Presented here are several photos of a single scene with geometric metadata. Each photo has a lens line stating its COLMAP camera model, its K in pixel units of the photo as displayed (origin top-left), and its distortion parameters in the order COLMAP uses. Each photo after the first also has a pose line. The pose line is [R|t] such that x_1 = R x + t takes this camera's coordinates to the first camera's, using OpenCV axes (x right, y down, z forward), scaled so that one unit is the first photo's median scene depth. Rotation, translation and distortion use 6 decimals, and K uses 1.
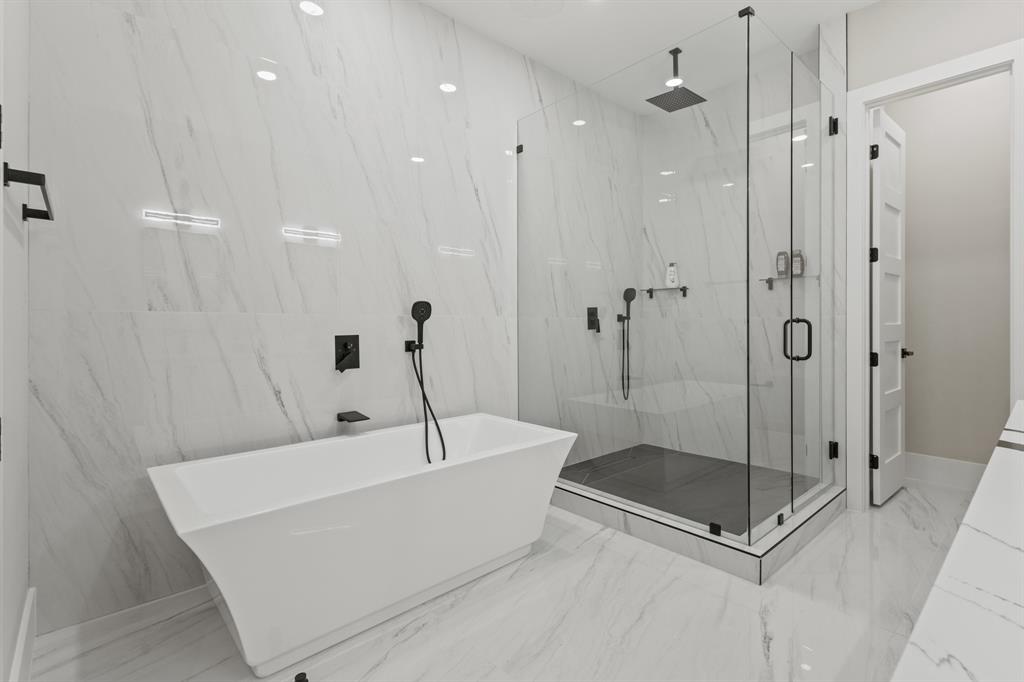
lens RADIAL K [[479.6, 0, 524.6], [0, 479.6, 321.3], [0, 0, 1]] dist [0.010868, -0.005131]
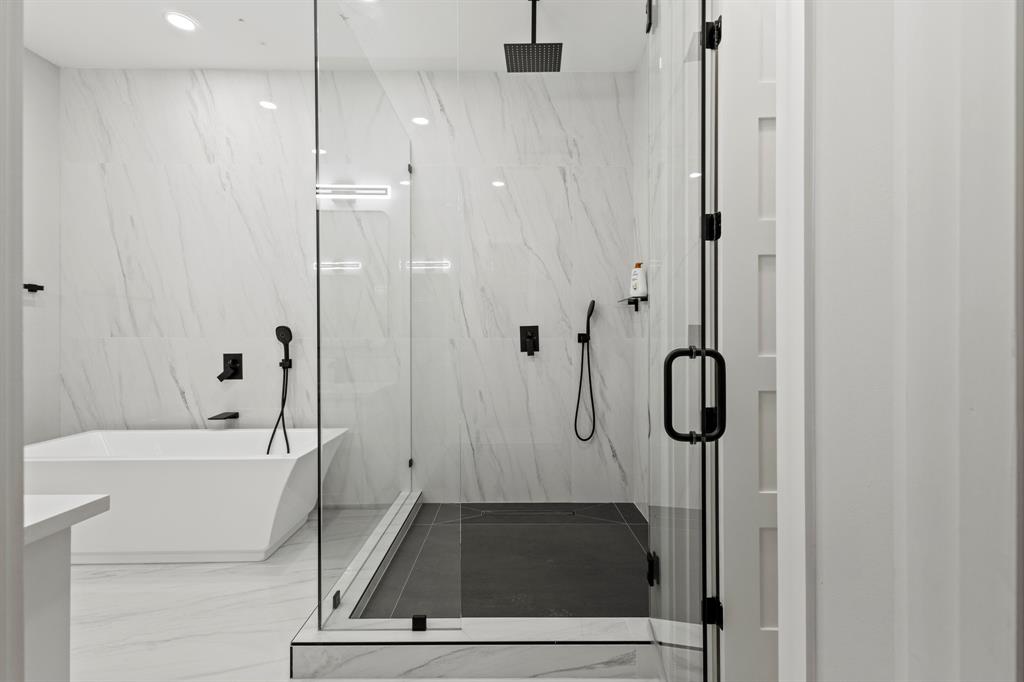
lens RADIAL K [[479.6, 0, 513.7], [0, 479.6, 334.0], [0, 0, 1]] dist [0.010868, -0.005131]
pose [[0.743745, -0.000635, -0.668463, 1.060899], [0.002792, 0.999994, 0.002157, -0.024633], [0.668458, -0.003470, 0.743742, 0.529611]]
